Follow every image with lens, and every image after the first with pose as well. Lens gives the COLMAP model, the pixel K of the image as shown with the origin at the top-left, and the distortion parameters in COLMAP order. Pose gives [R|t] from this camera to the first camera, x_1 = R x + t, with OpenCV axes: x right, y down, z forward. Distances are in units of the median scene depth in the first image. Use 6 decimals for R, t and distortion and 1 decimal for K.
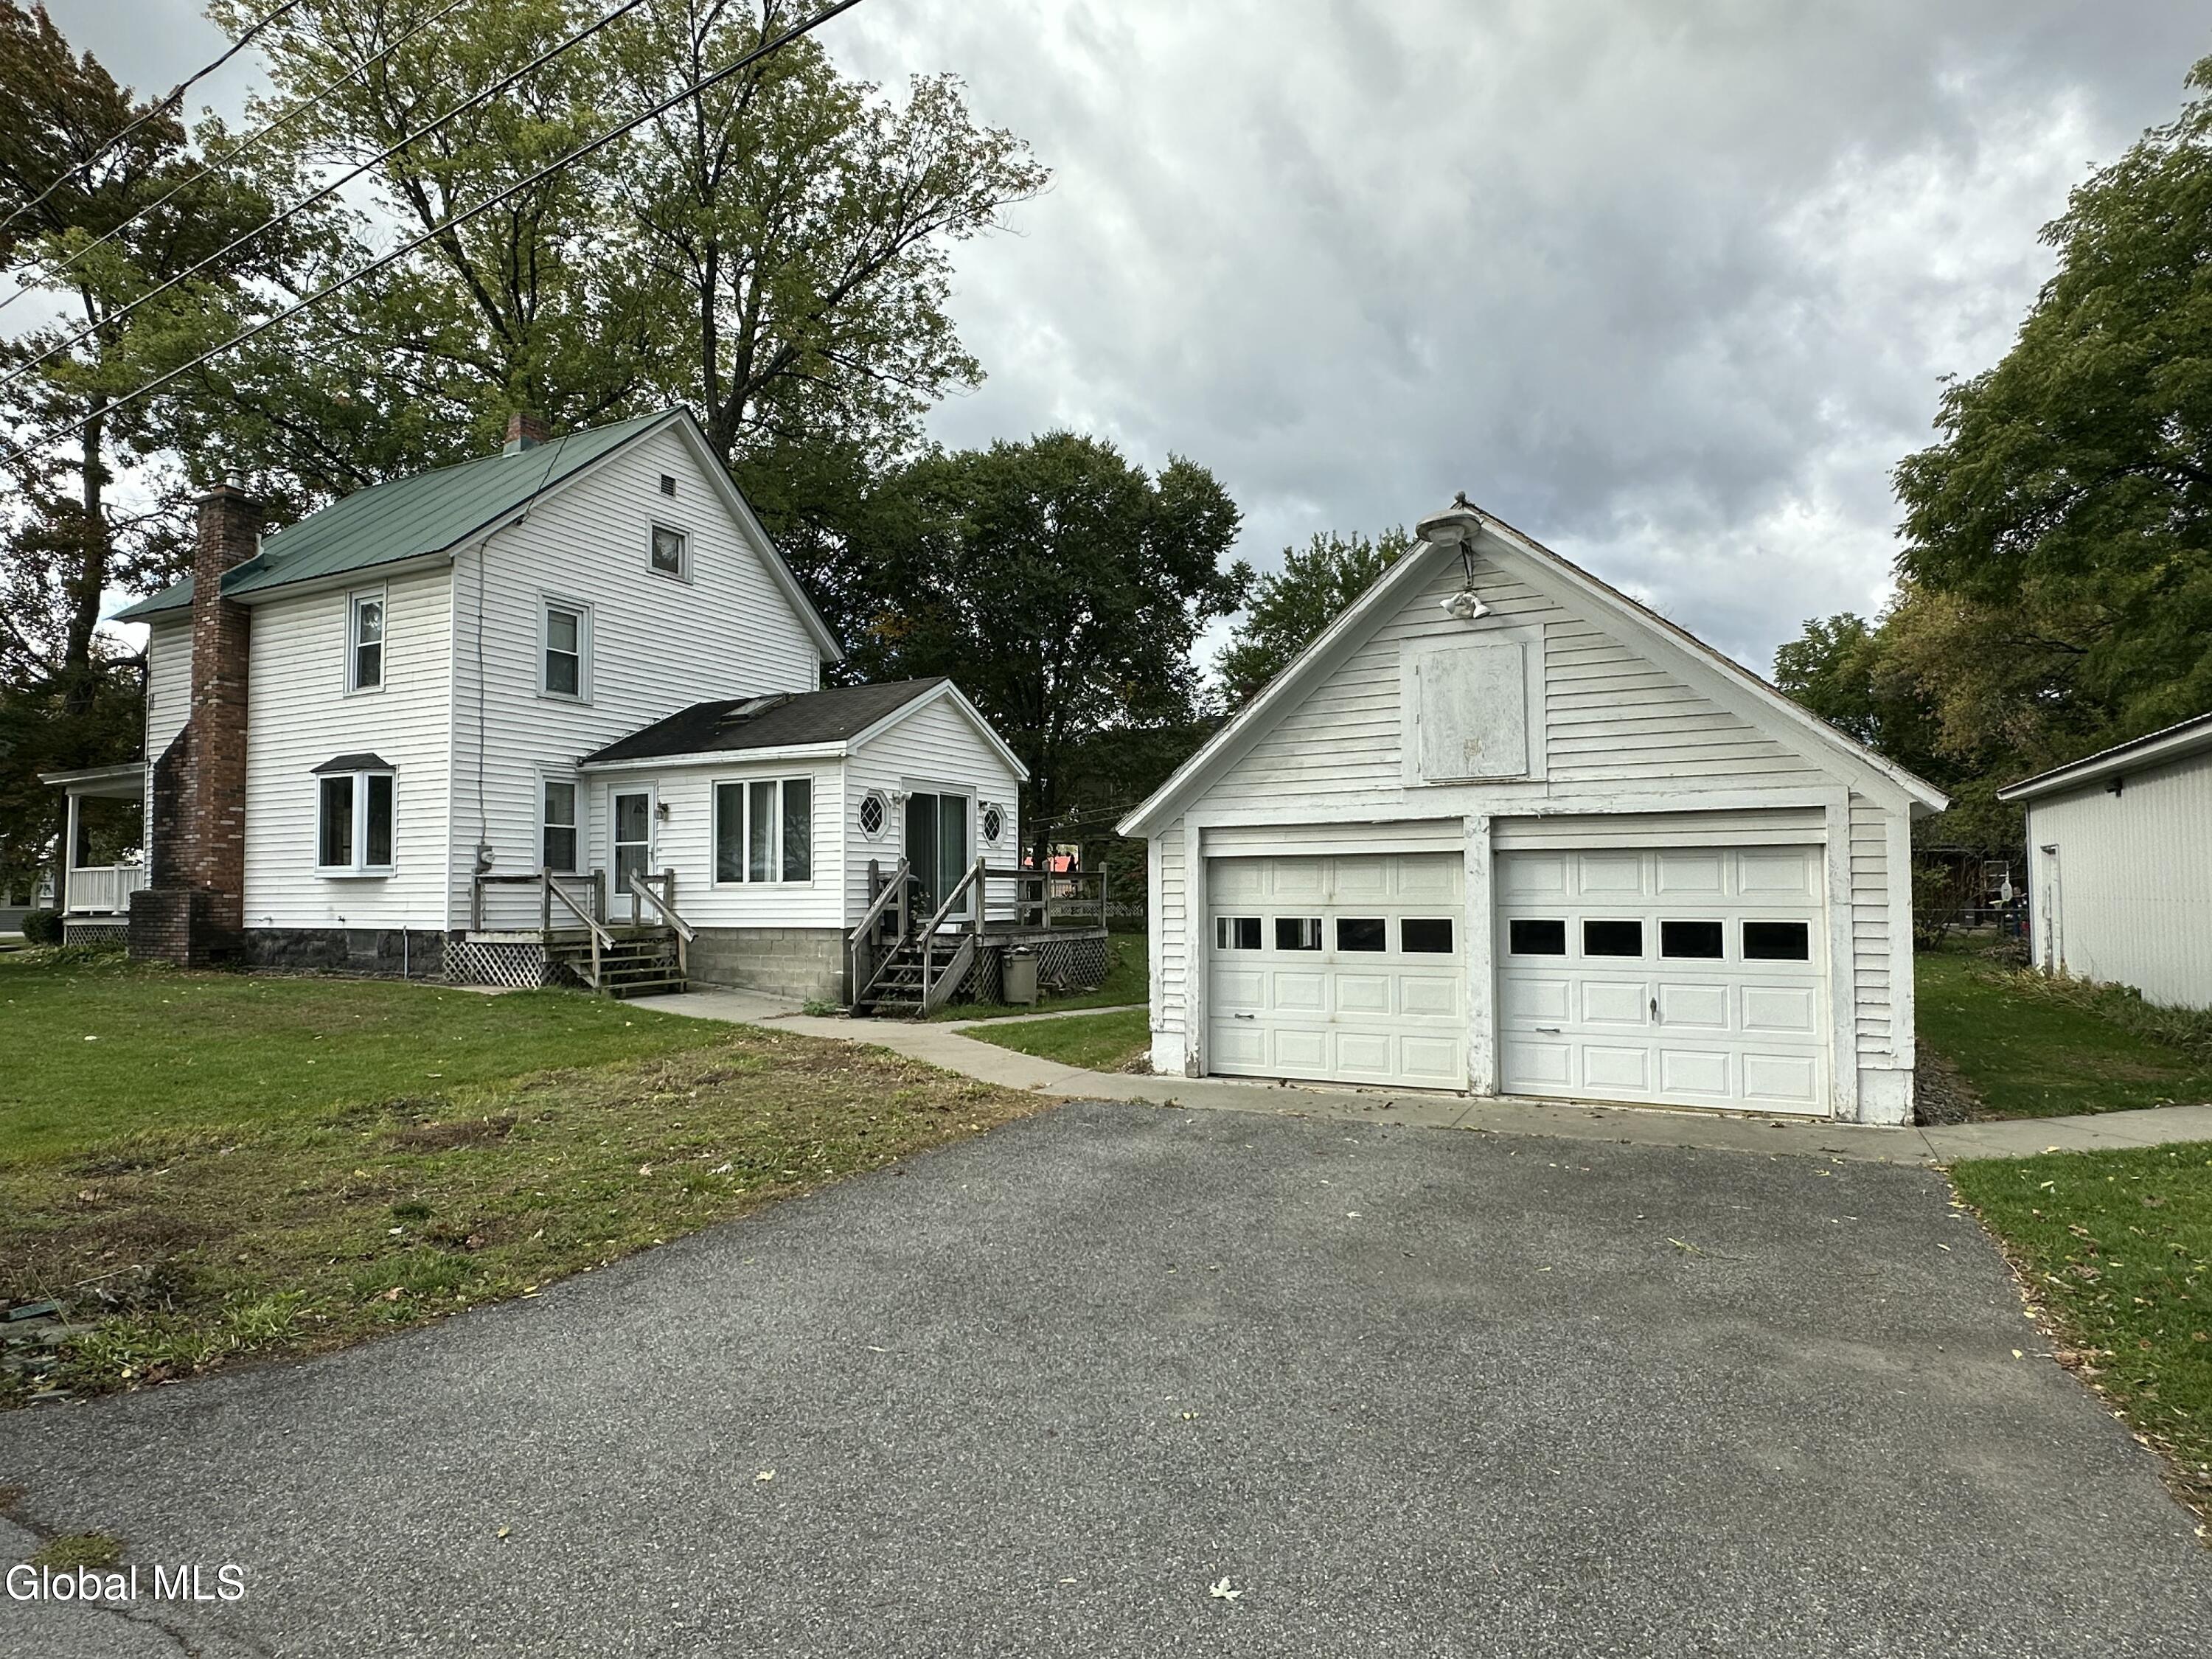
lens RADIAL K [[1193.9, 0, 1108.5], [0, 1193.9, 837.7], [0, 0, 1]] dist [-0.001659, 0.001766]
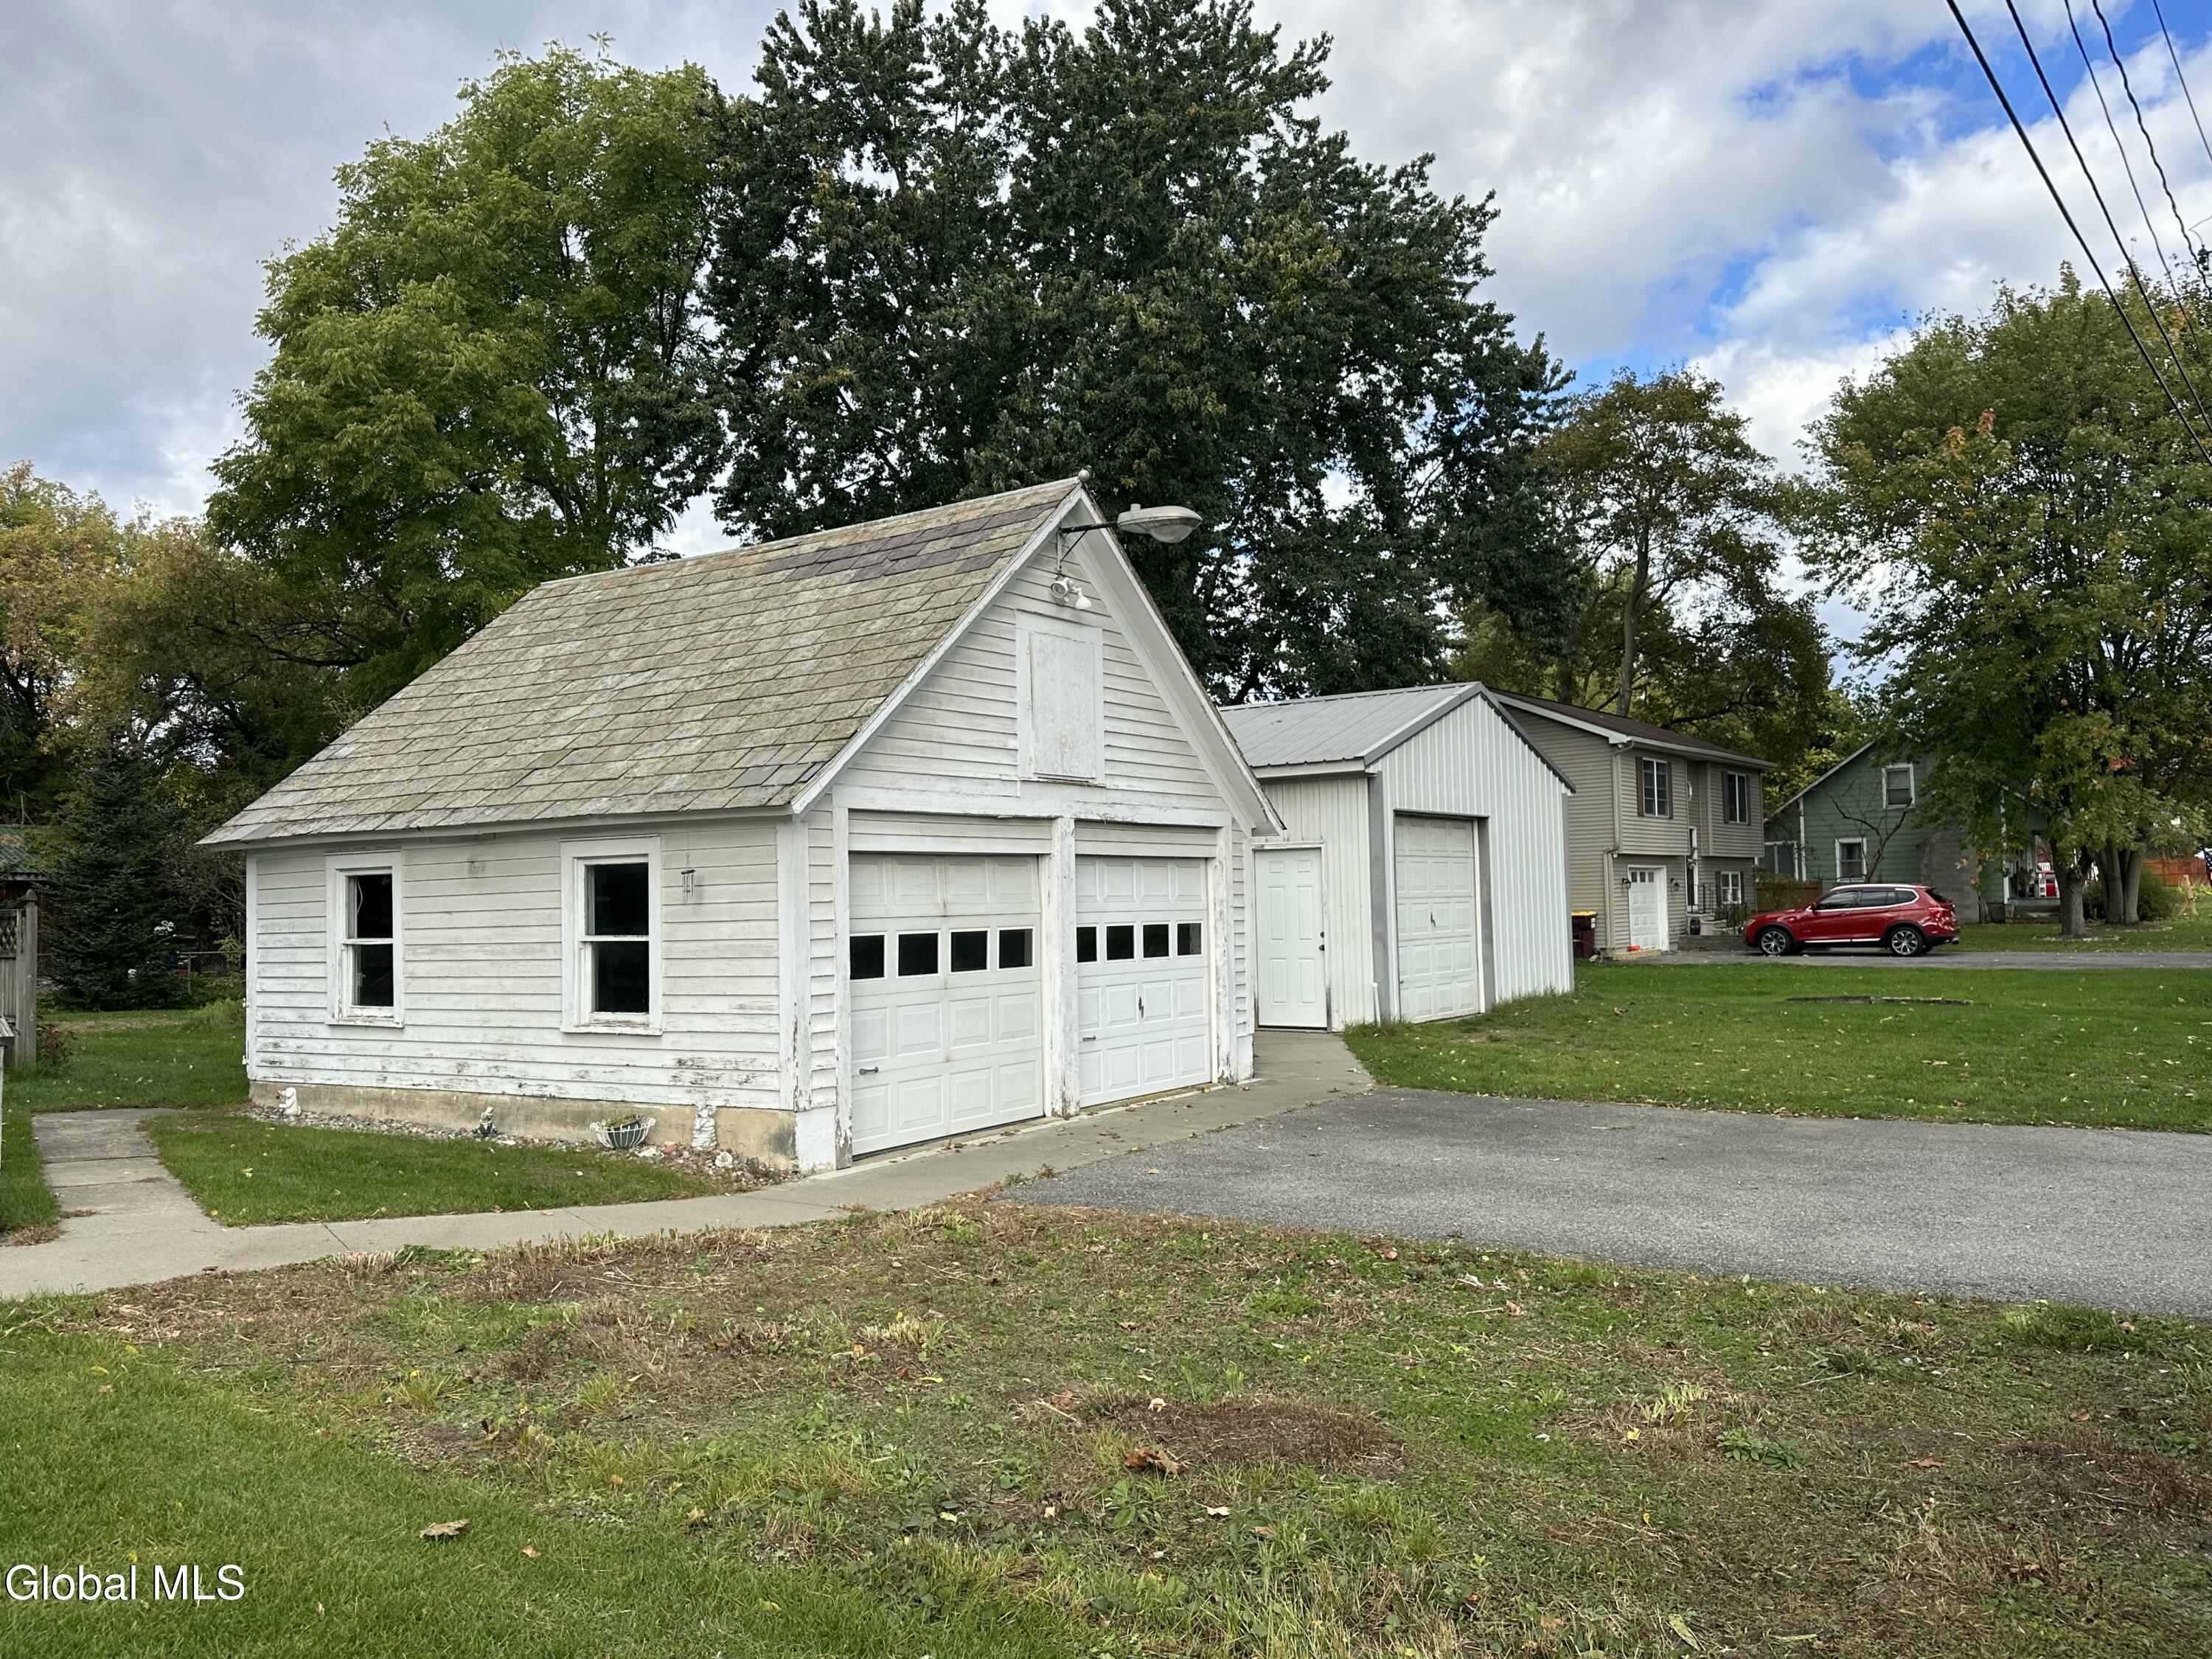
lens RADIAL K [[1649.6, 0, 1102.9], [0, 1649.6, 832.0], [0, 0, 1]] dist [0.168865, -0.315922]
pose [[0.113617, 0.047382, 0.992394, -0.888755], [-0.021237, 0.998750, -0.045254, 0.046935], [-0.993298, -0.015934, 0.114481, 0.748224]]
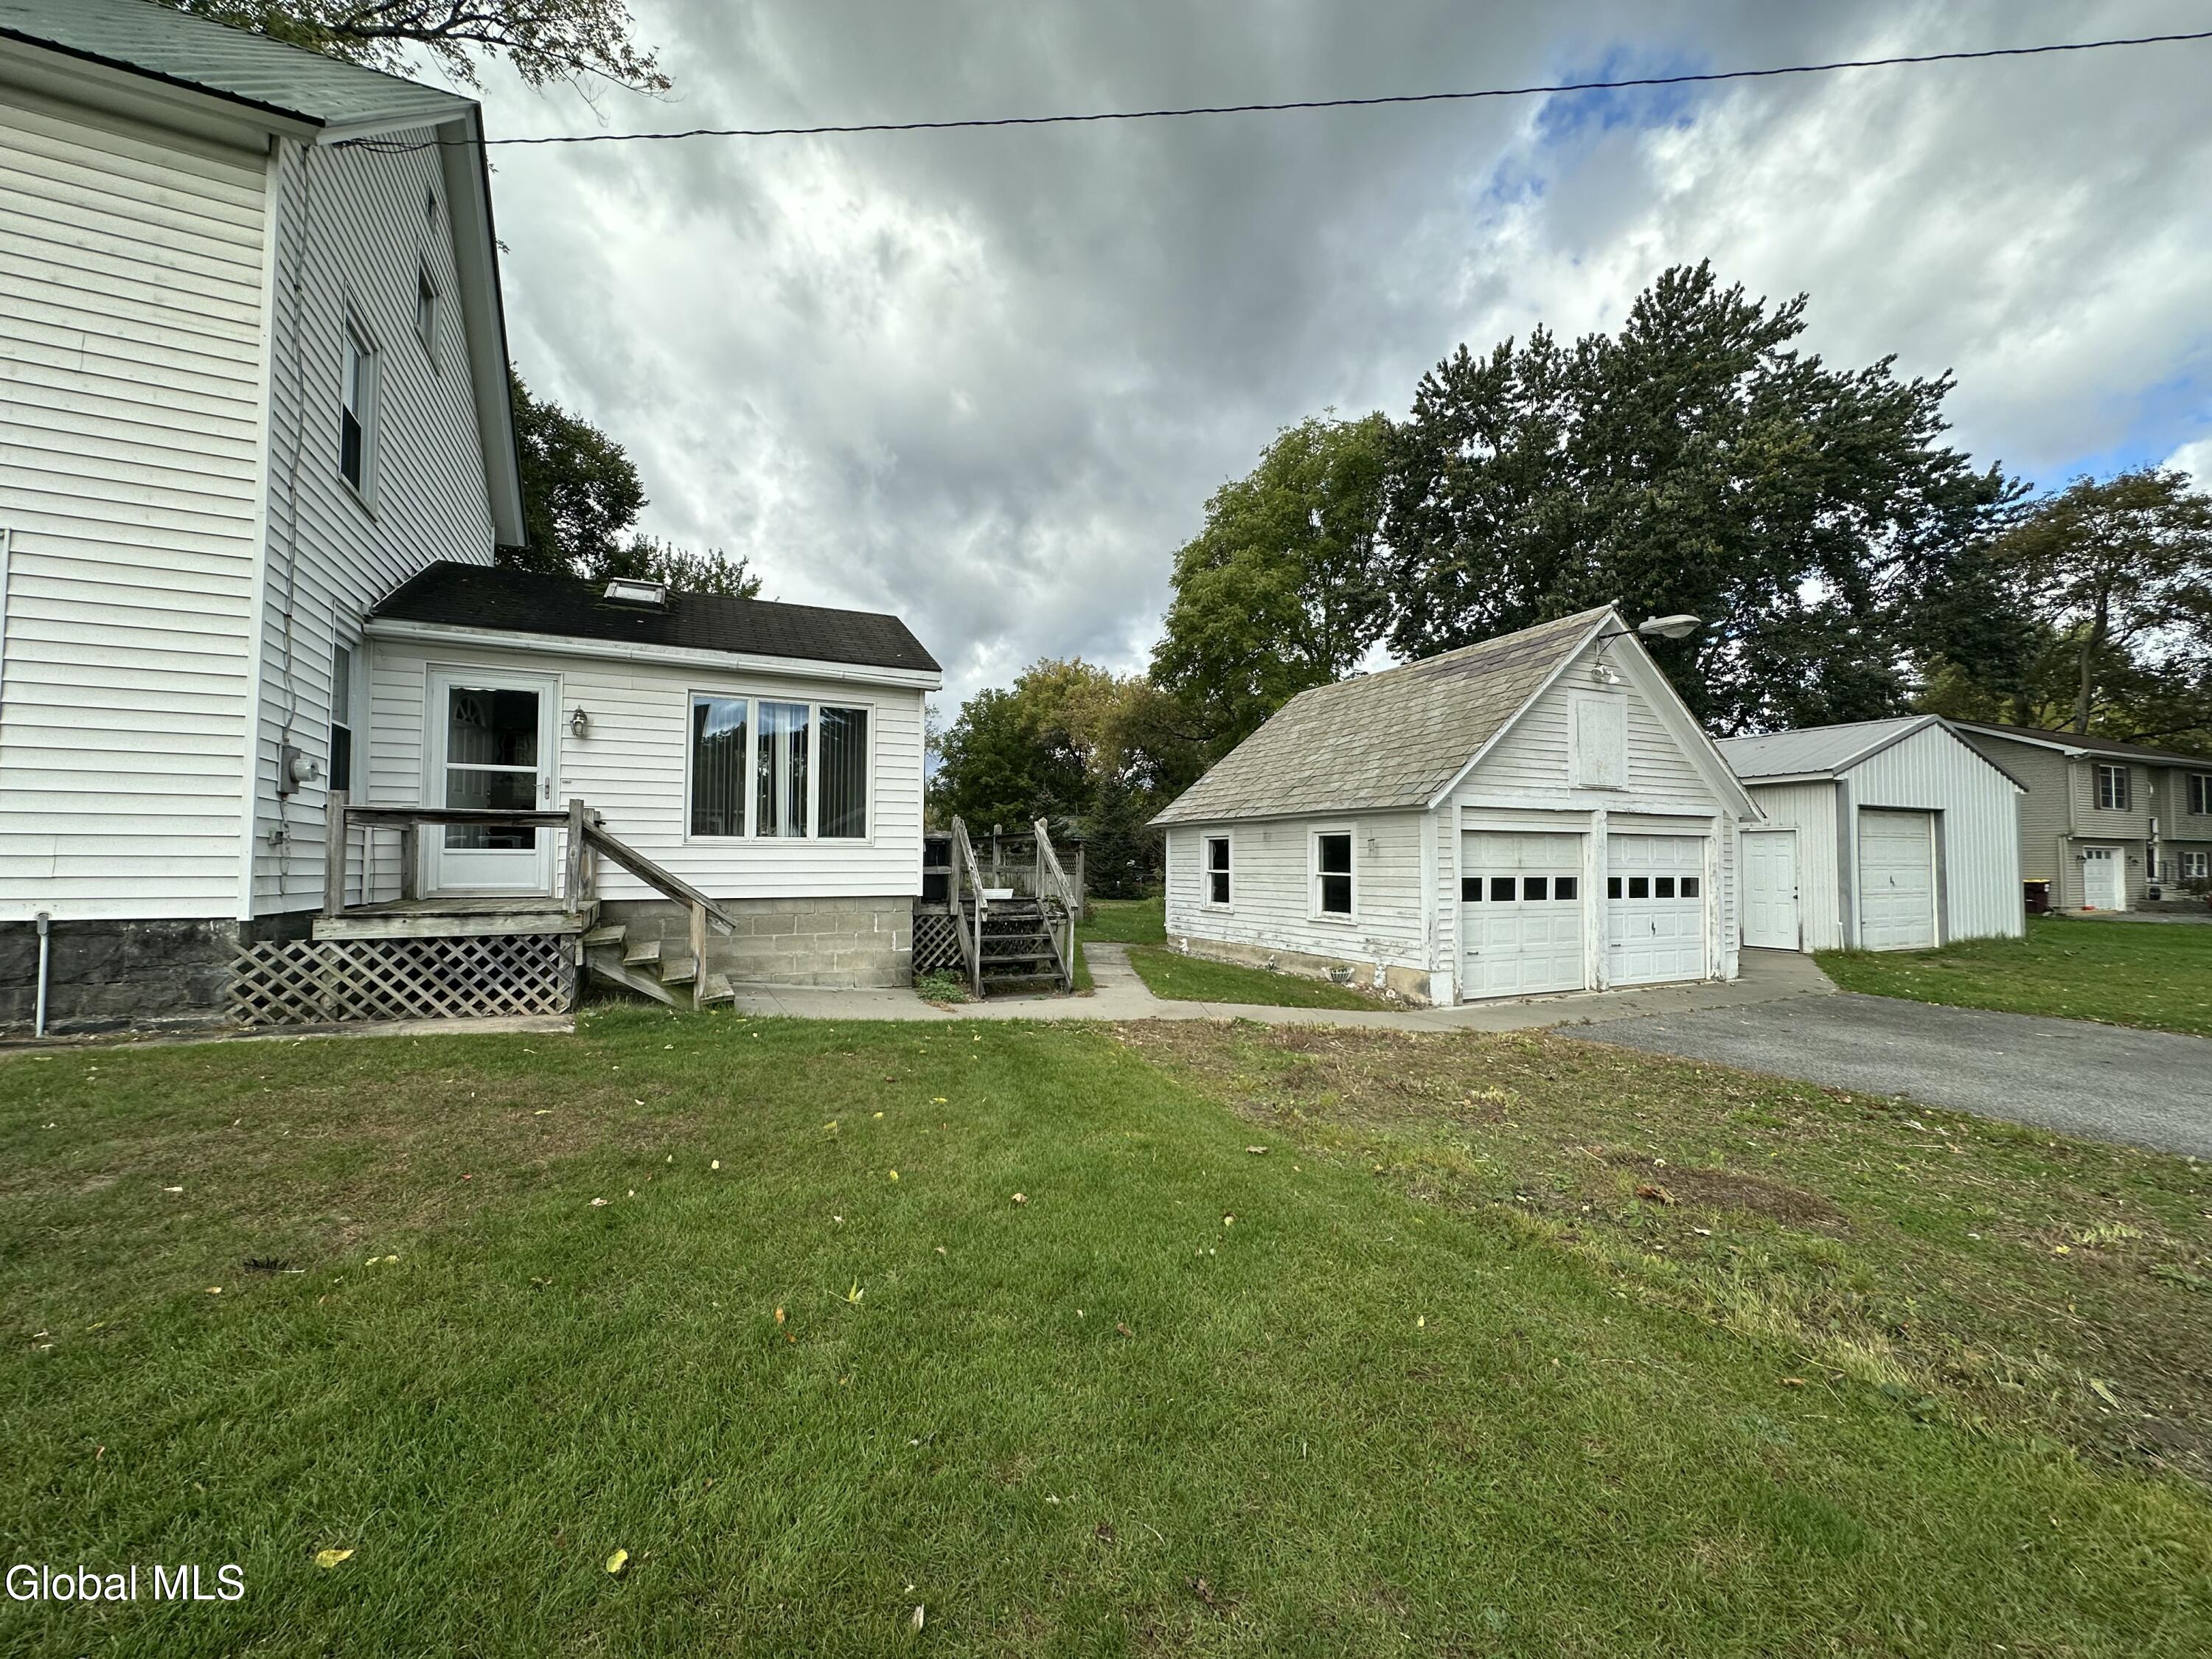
lens RADIAL K [[879.4, 0, 1106.0], [0, 879.4, 829.5], [0, 0, 1]] dist [-0.002207, 0.000673]
pose [[0.604353, 0.039412, 0.795741, -0.898517], [-0.043174, 0.998928, -0.016686, 0.048494], [-0.795546, -0.024271, 0.605407, 0.746068]]
